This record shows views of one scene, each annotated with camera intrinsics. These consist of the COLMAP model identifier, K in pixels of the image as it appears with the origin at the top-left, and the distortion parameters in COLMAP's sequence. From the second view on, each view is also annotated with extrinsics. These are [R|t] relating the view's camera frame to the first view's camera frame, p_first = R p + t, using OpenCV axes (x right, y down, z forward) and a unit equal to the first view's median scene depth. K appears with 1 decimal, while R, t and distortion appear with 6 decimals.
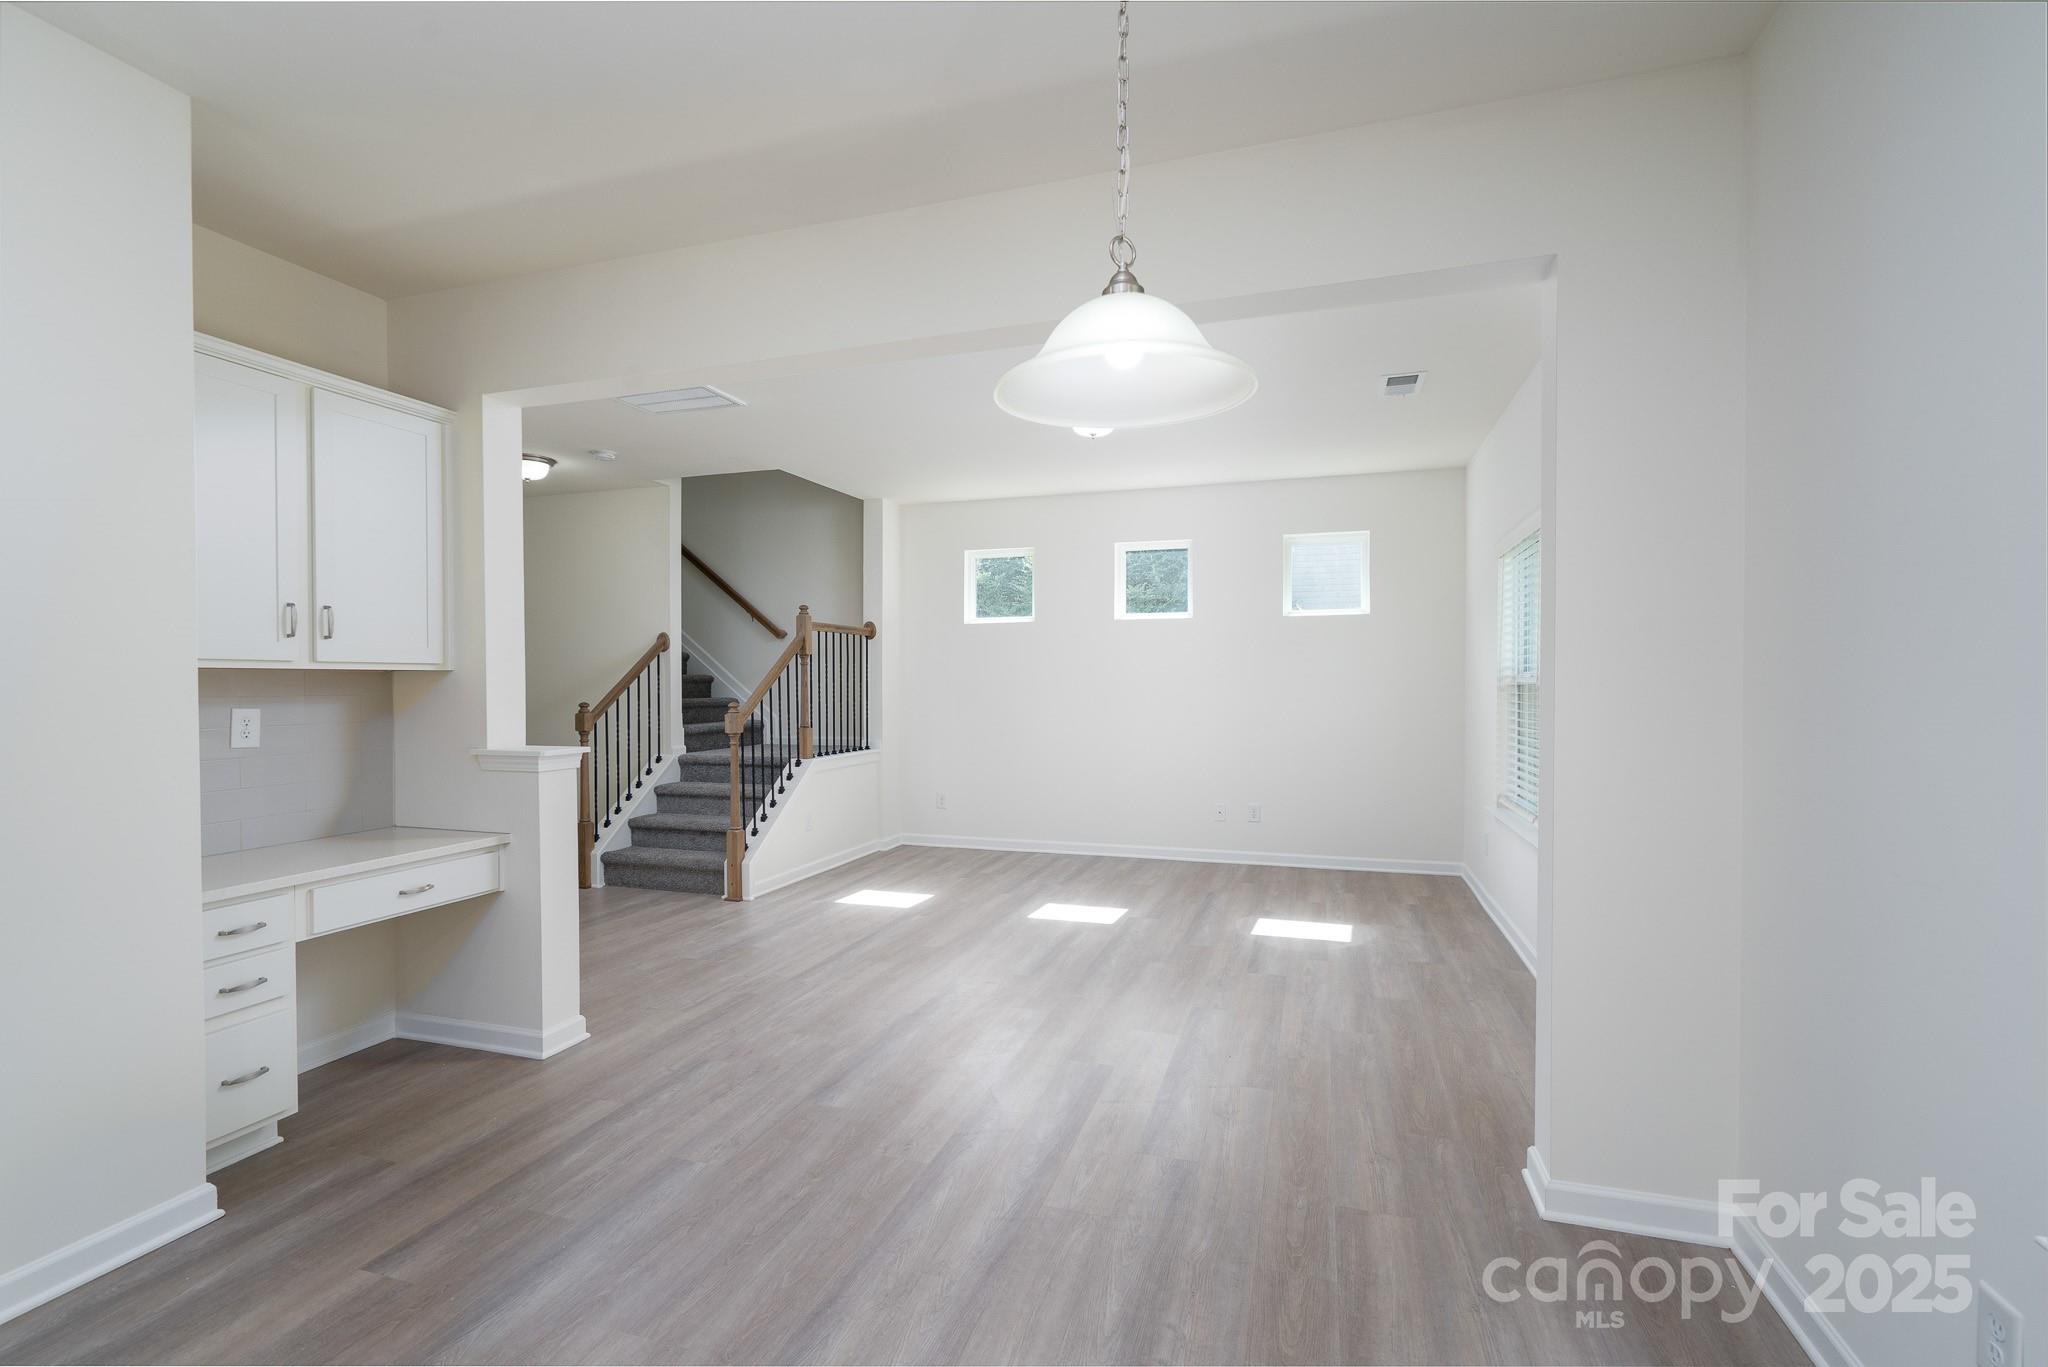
lens RADIAL K [[940.5, 0, 1008.4], [0, 940.5, 688.1], [0, 0, 1]] dist [-0.001518, 0.001186]
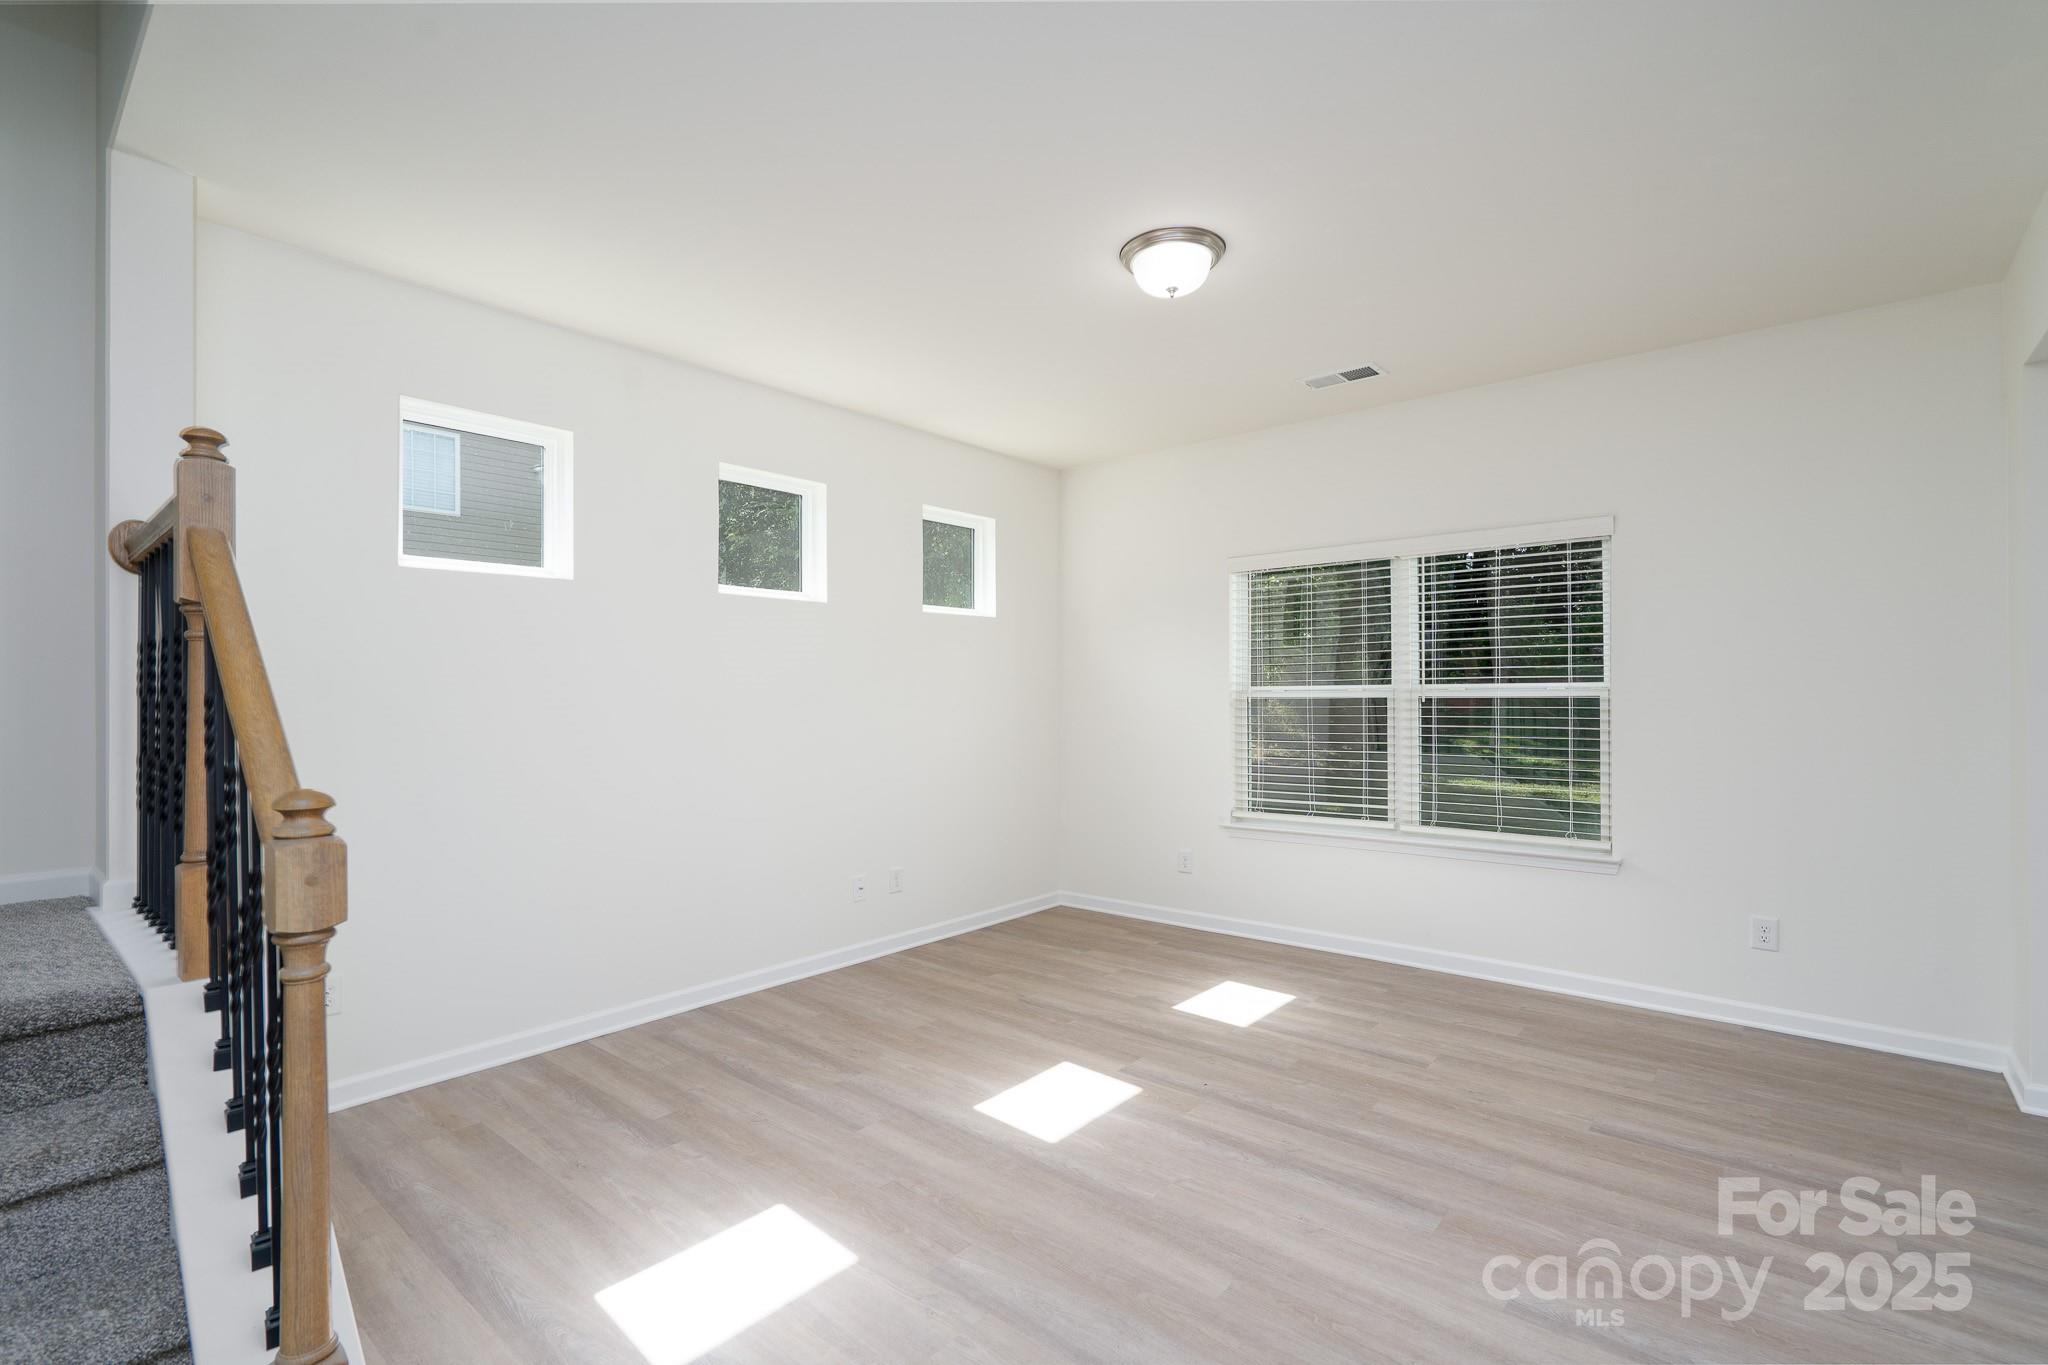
lens RADIAL K [[940.5, 0, 1031.0], [0, 940.5, 677.7], [0, 0, 1]] dist [-0.001518, 0.001186]
pose [[0.362523, 0.018098, 0.931799, -0.402575], [0.009356, 0.999690, -0.023056, -0.003929], [-0.931928, 0.017076, 0.362242, 0.687308]]
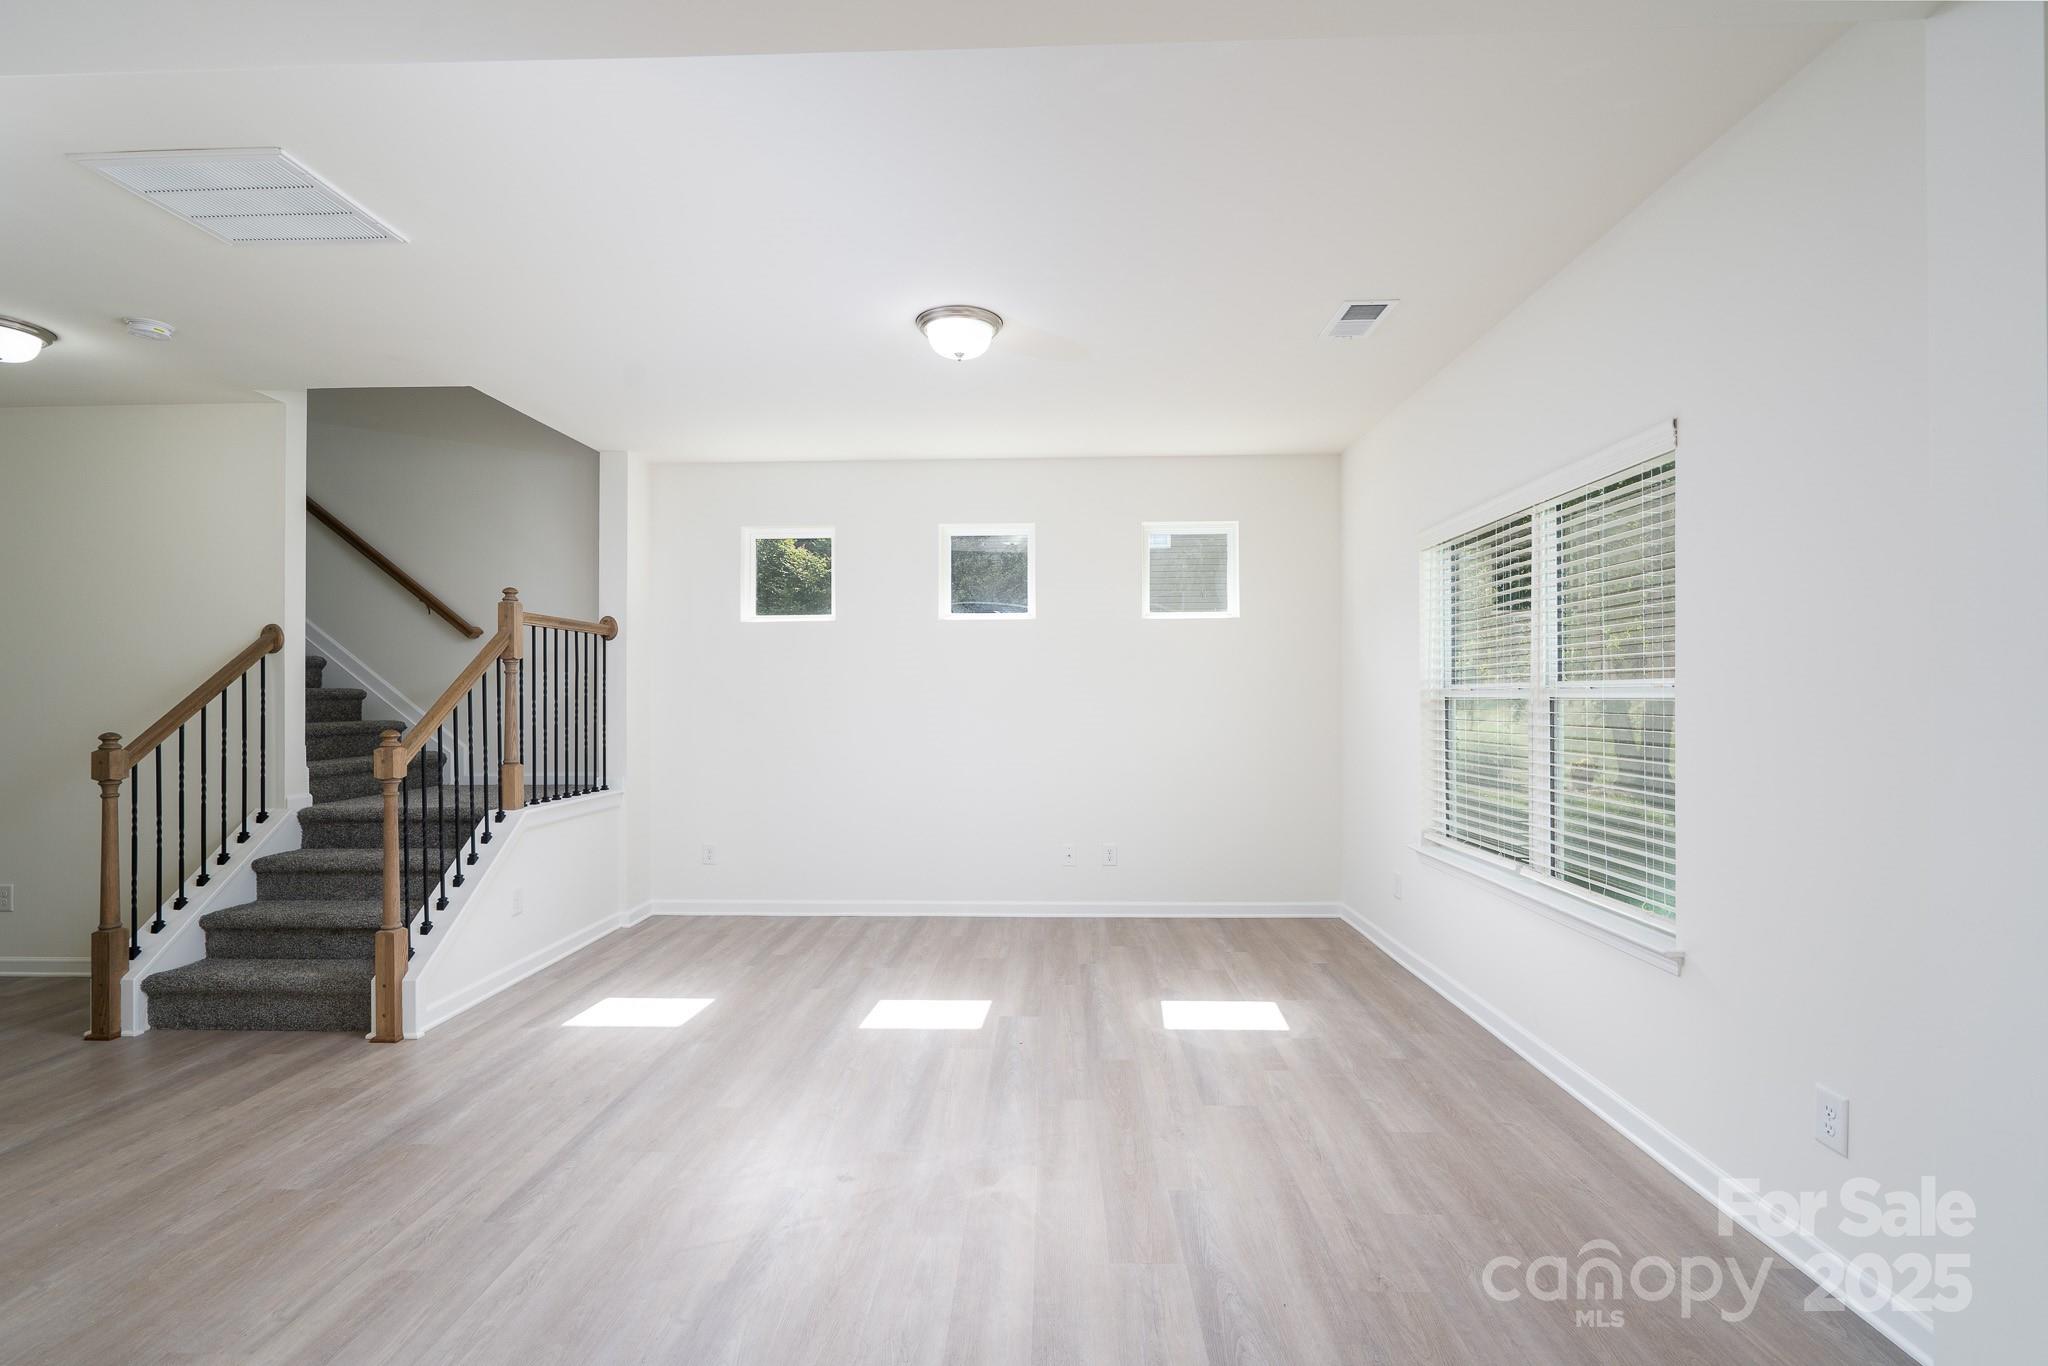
lens RADIAL K [[940.5, 0, 1017.2], [0, 940.5, 690.8], [0, 0, 1]] dist [-0.001518, 0.001186]
pose [[0.959348, 0.000293, 0.282227, -0.056054], [0.003448, 0.999913, -0.012756, -0.002041], [-0.282206, 0.013210, 0.959263, 0.238096]]
